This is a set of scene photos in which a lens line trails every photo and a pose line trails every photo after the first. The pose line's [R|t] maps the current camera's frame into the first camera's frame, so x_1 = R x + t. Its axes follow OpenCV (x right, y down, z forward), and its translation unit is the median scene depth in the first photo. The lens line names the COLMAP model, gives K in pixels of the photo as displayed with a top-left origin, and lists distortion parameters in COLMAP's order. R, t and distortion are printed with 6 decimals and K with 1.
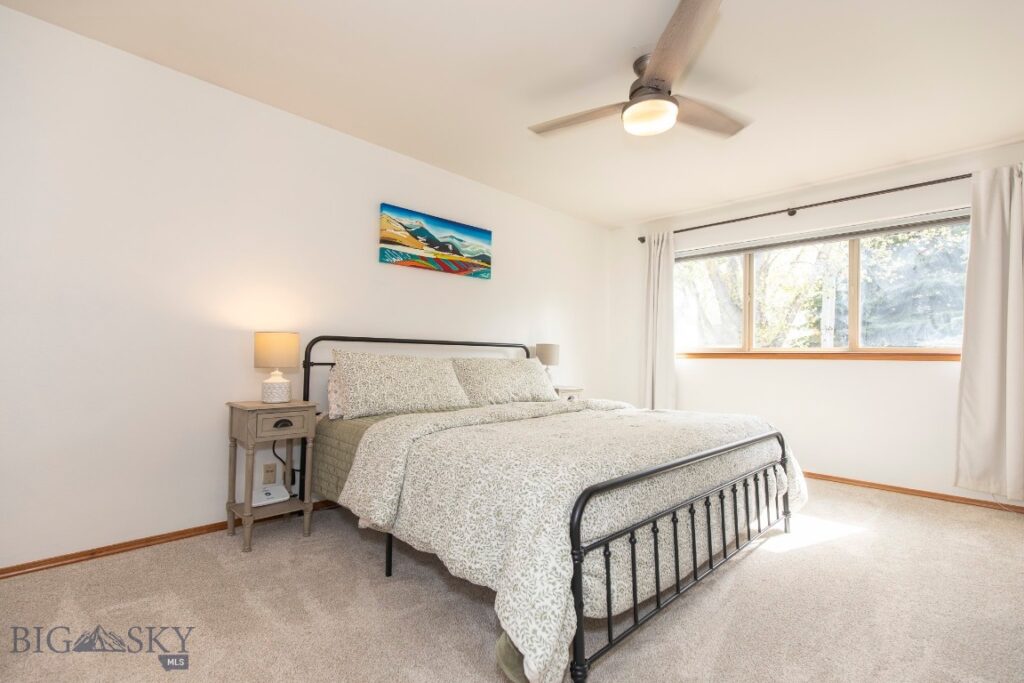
lens RADIAL K [[460.8, 0, 516.1], [0, 460.8, 341.5], [0, 0, 1]] dist [0.008572, -0.002403]
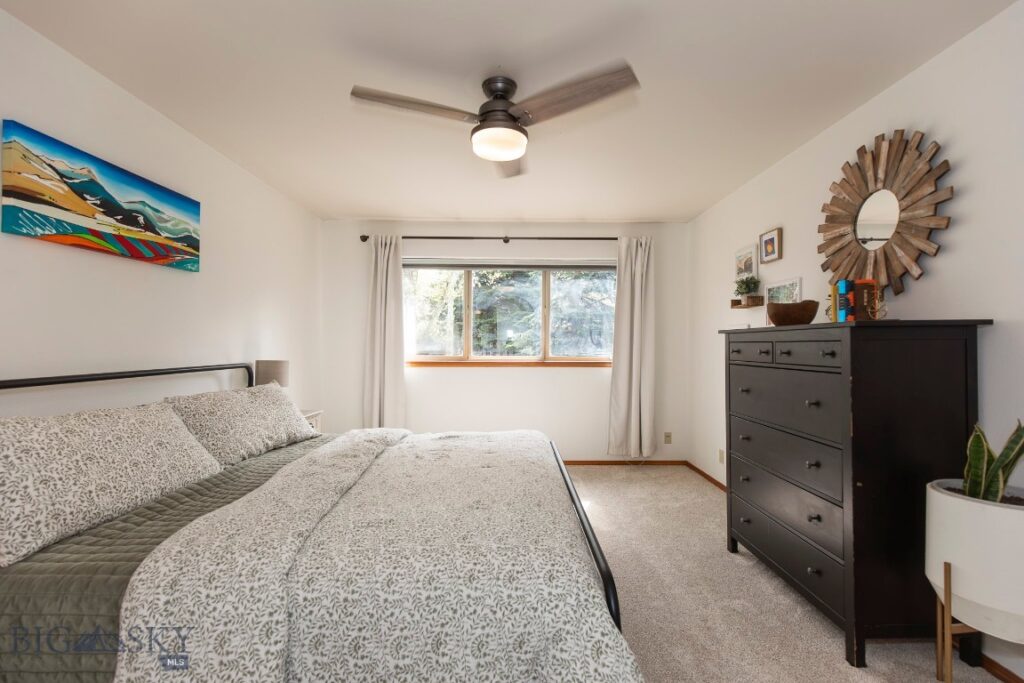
lens RADIAL K [[460.8, 0, 511.6], [0, 460.8, 340.5], [0, 0, 1]] dist [0.008572, -0.002403]
pose [[0.696801, -0.008626, 0.717212, -0.252439], [-0.018809, 0.999364, 0.030293, -0.070318], [-0.717018, -0.034598, 0.696196, 0.198012]]
